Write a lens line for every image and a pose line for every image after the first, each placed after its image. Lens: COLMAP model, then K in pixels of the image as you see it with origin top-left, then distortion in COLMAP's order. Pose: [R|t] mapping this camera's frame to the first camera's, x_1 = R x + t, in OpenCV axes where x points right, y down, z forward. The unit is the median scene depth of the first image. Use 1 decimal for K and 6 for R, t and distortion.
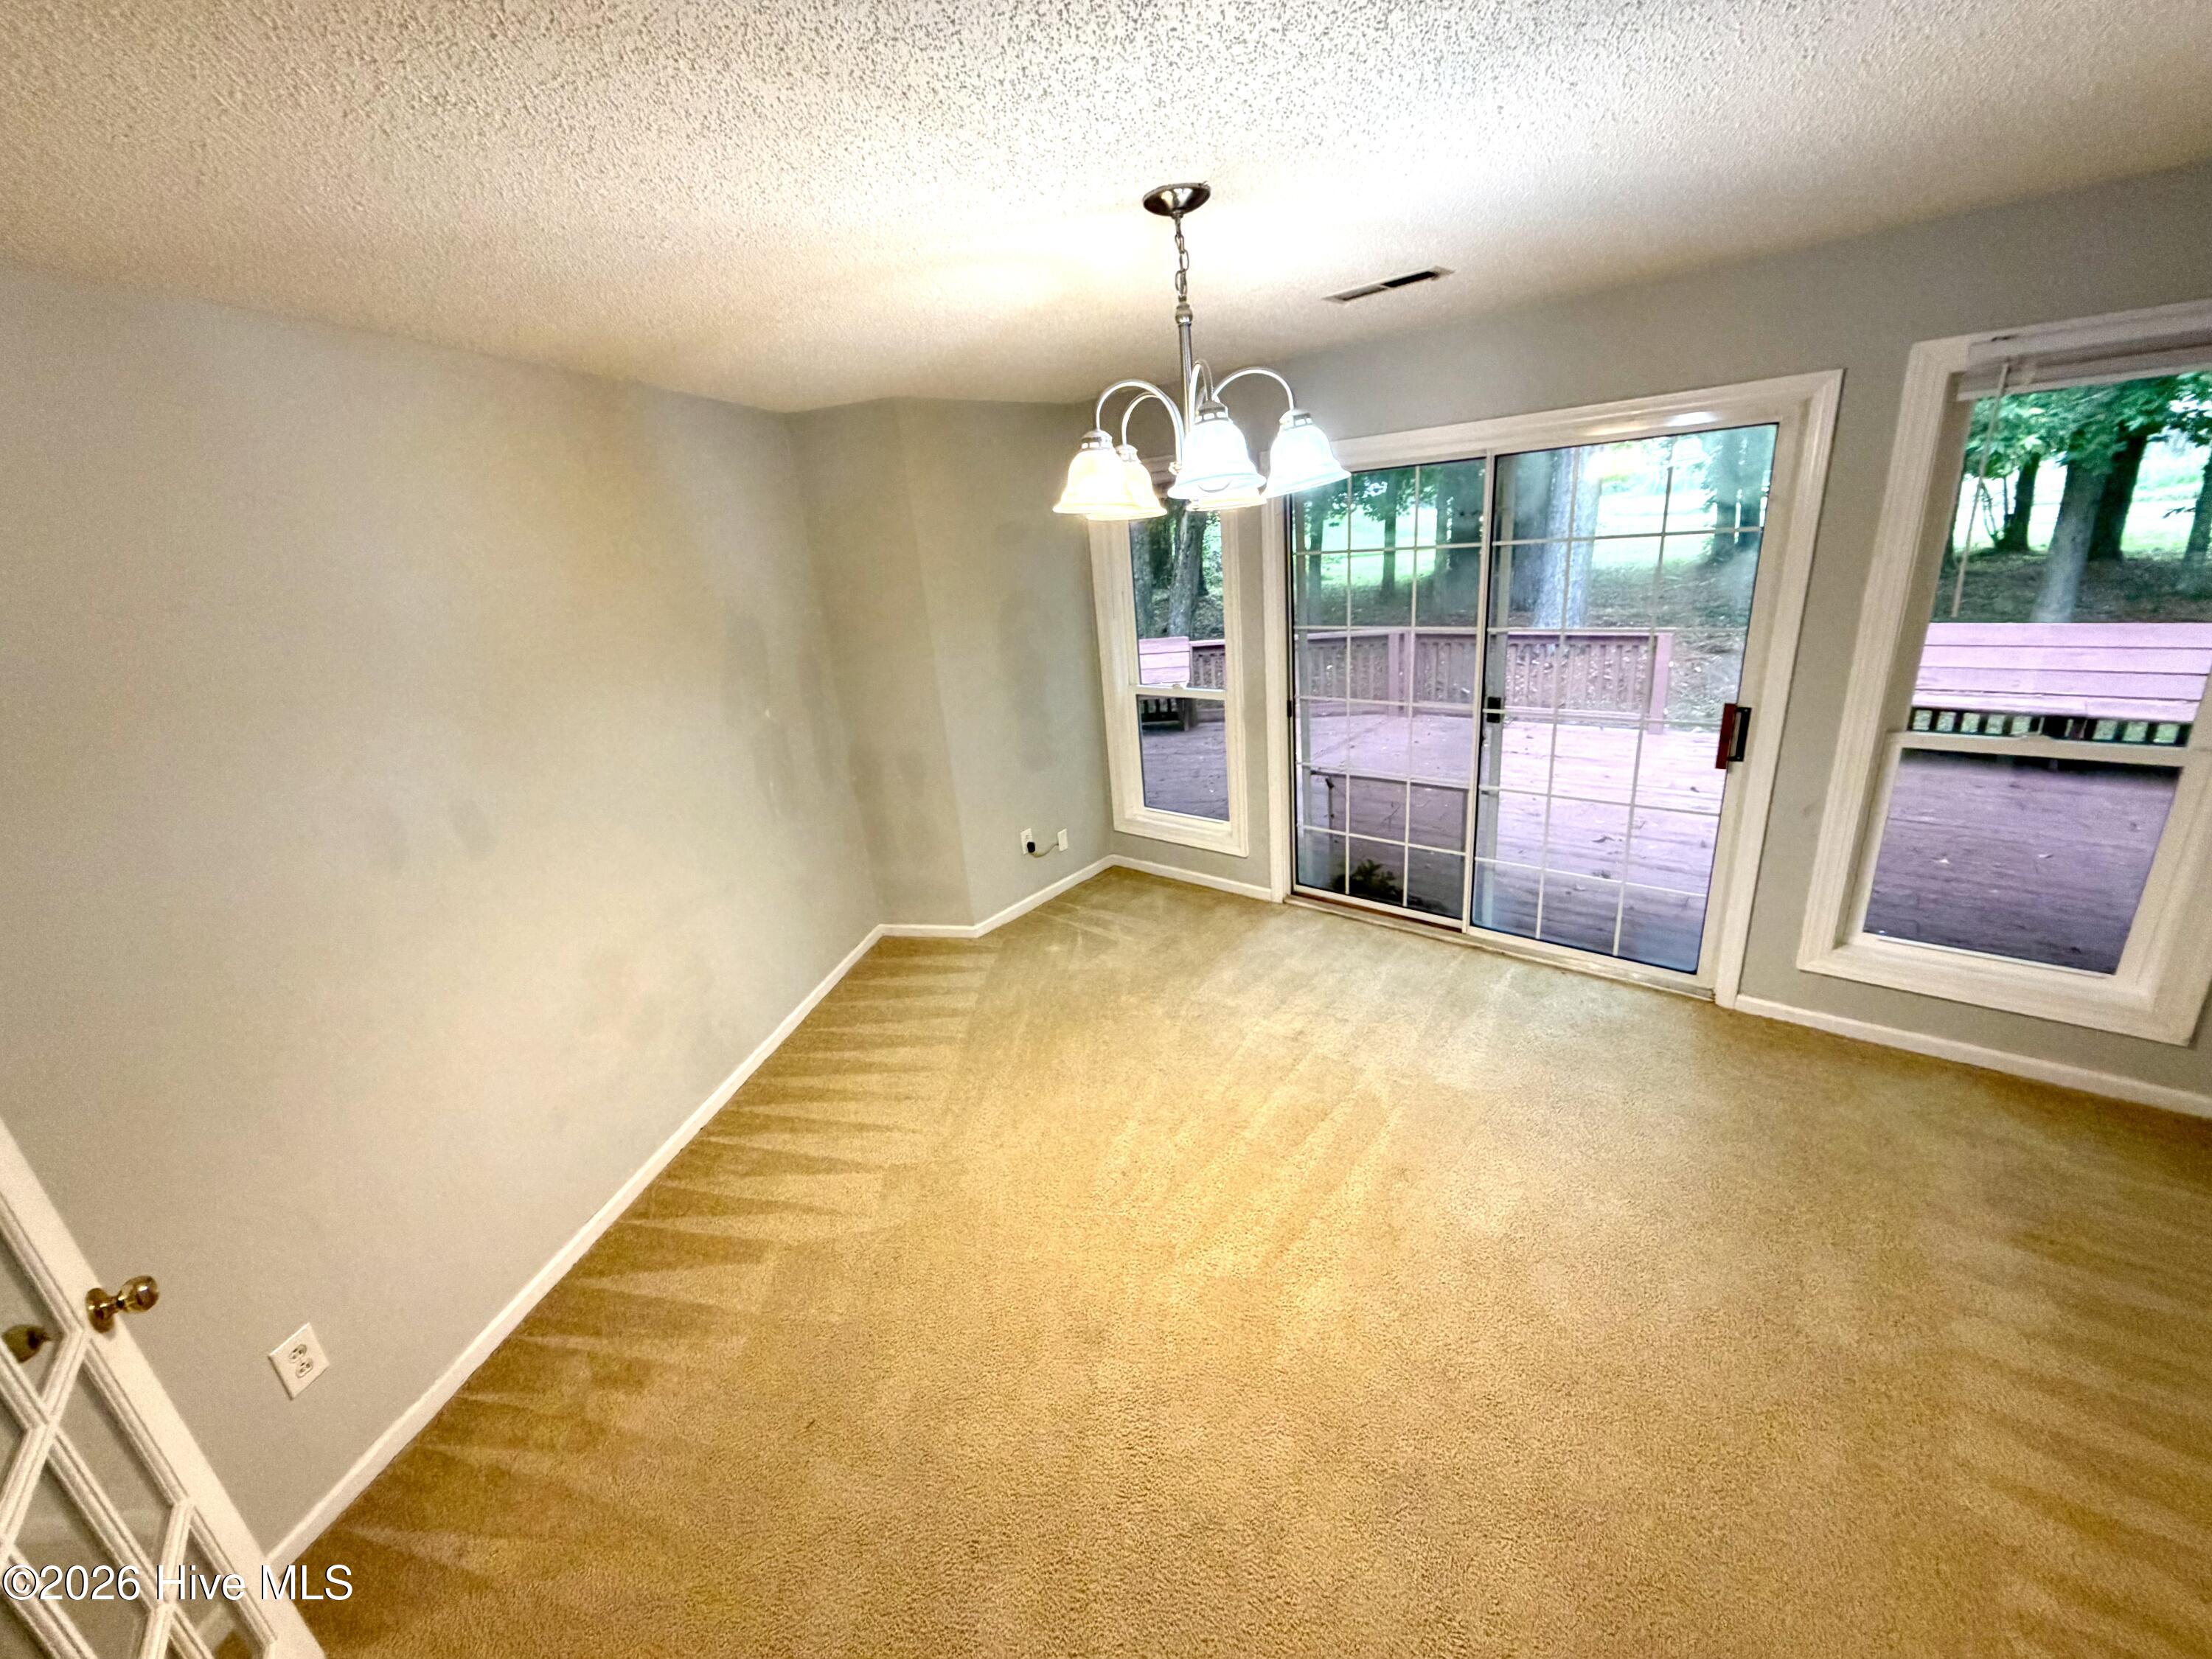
lens RADIAL K [[868.9, 0, 1103.9], [0, 868.9, 830.4], [0, 0, 1]] dist [-0.004336, 0.001601]
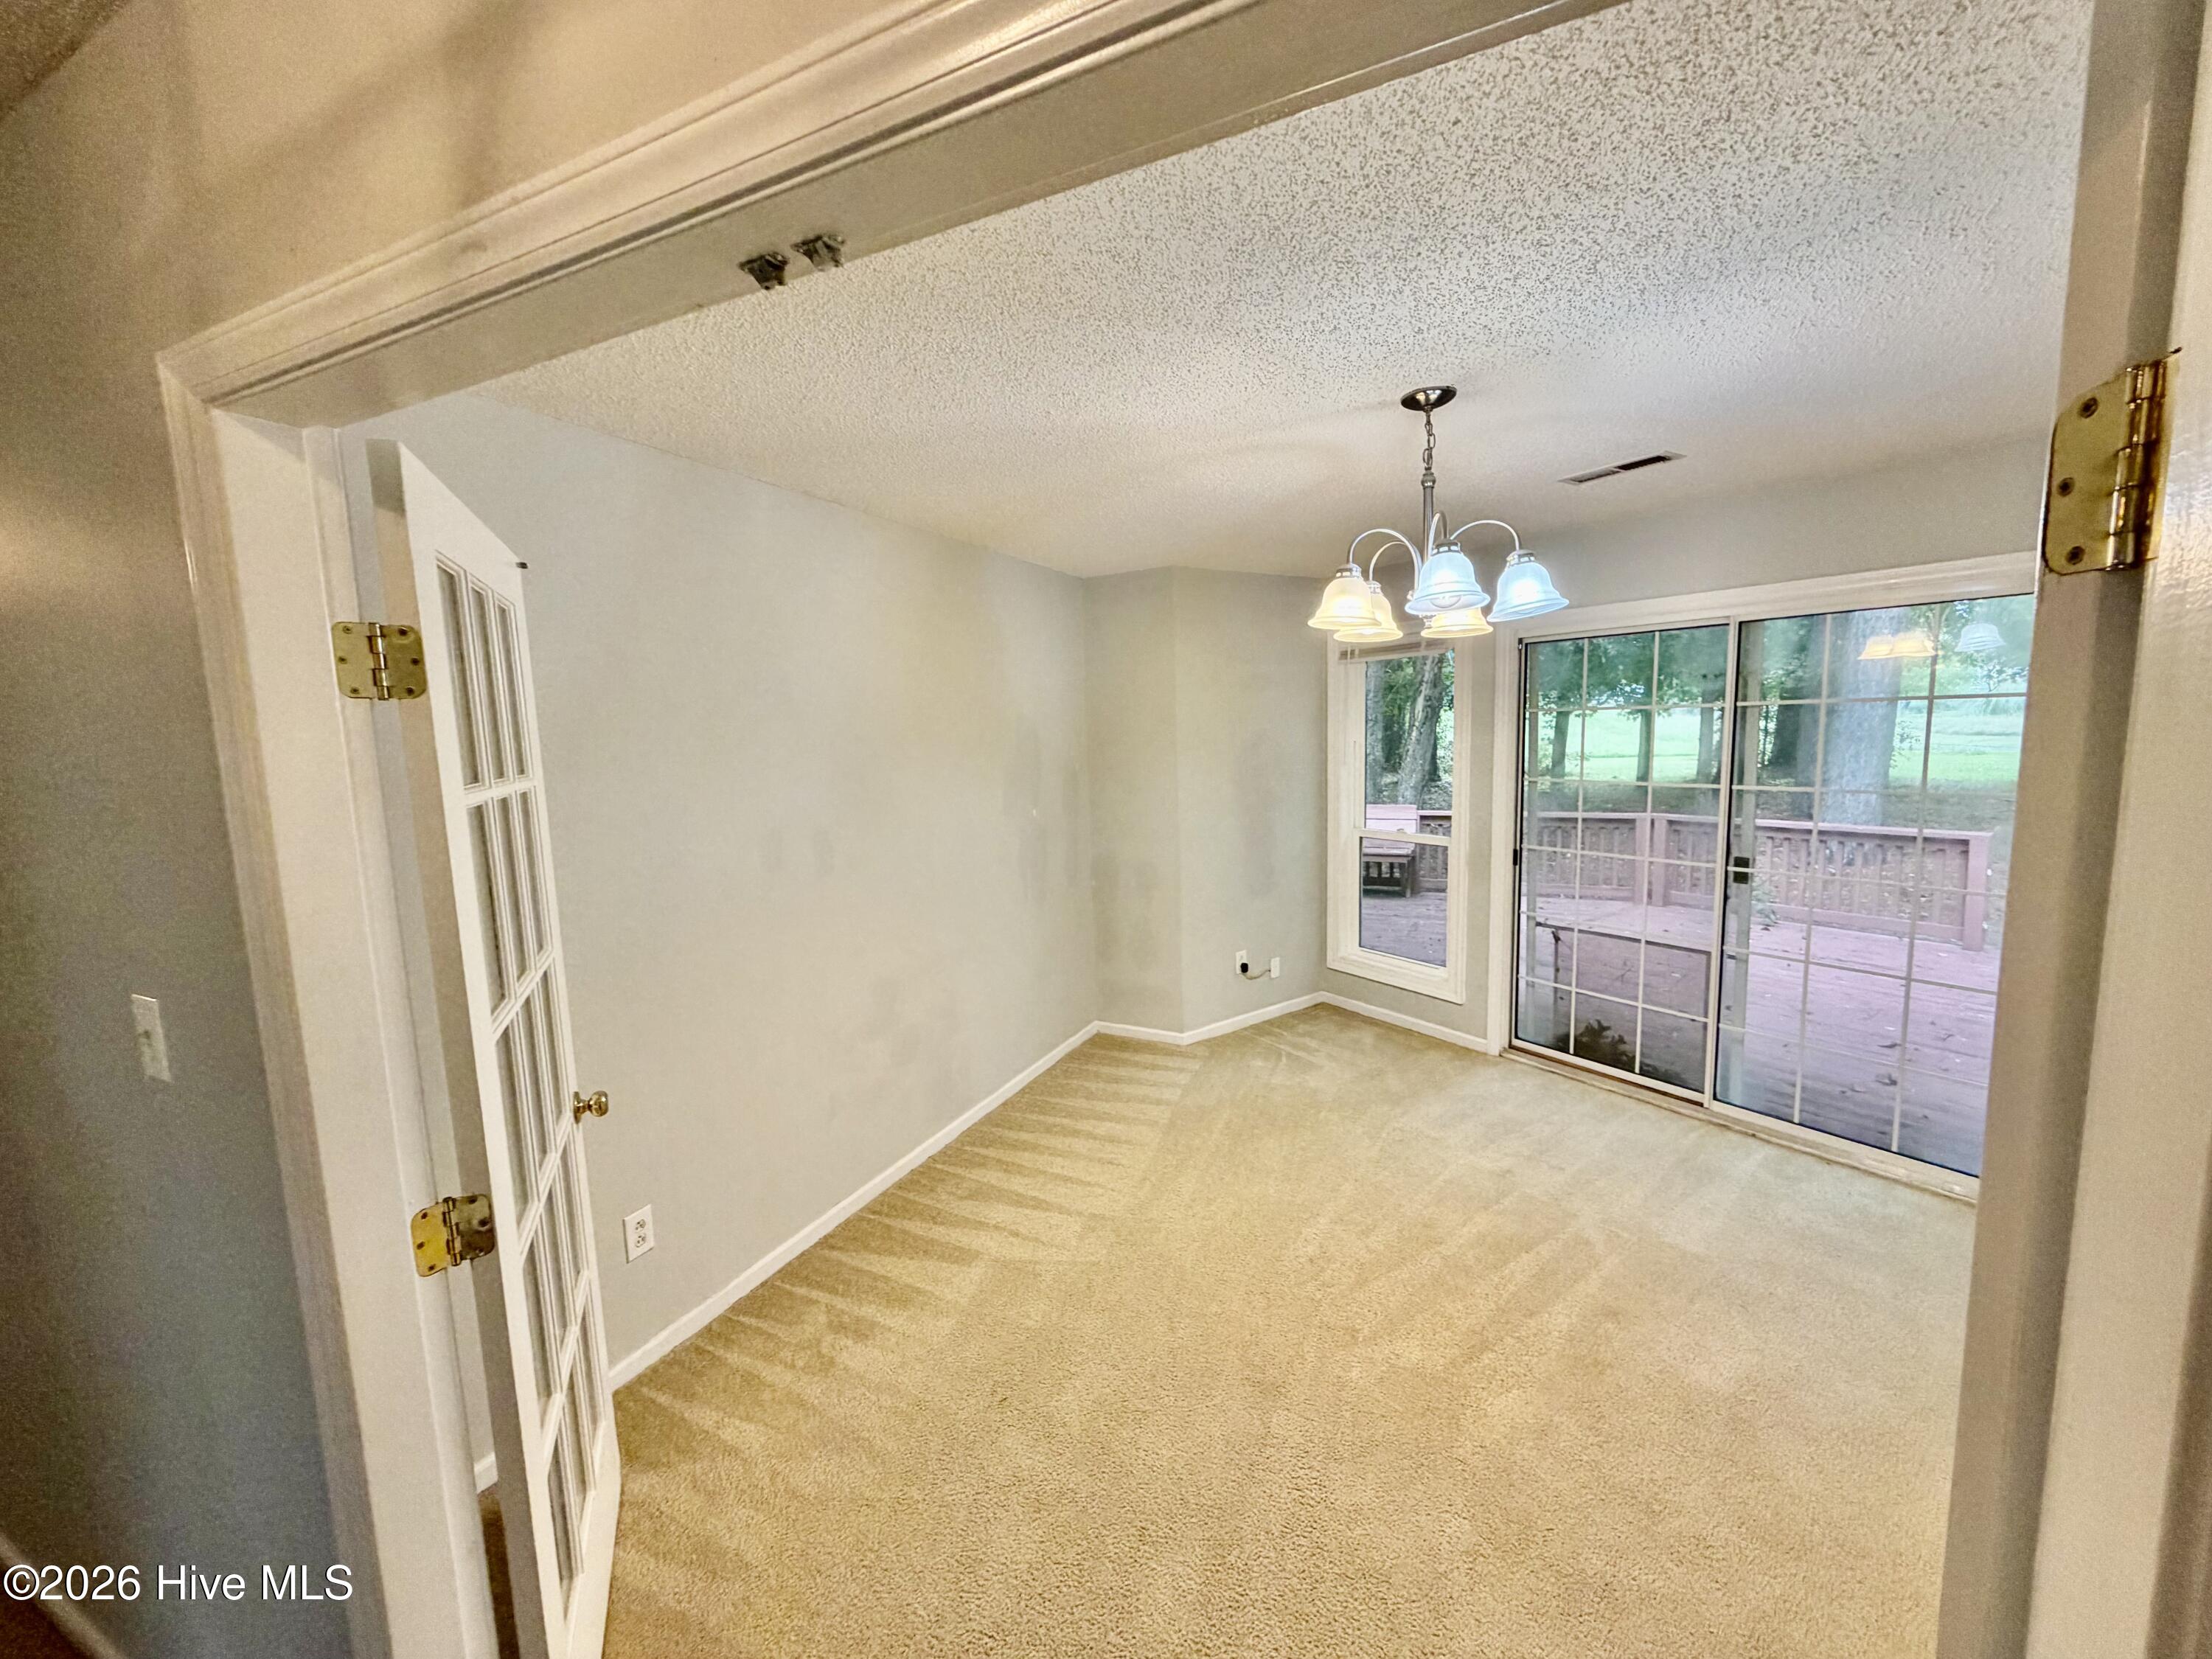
lens RADIAL K [[868.9, 0, 1105.6], [0, 868.9, 831.8], [0, 0, 1]] dist [-0.004336, 0.001601]
pose [[0.965488, 0.087278, -0.245387, -0.004201], [-0.133925, 0.974442, -0.180351, 0.120814], [0.223374, 0.206990, 0.952501, -0.124516]]
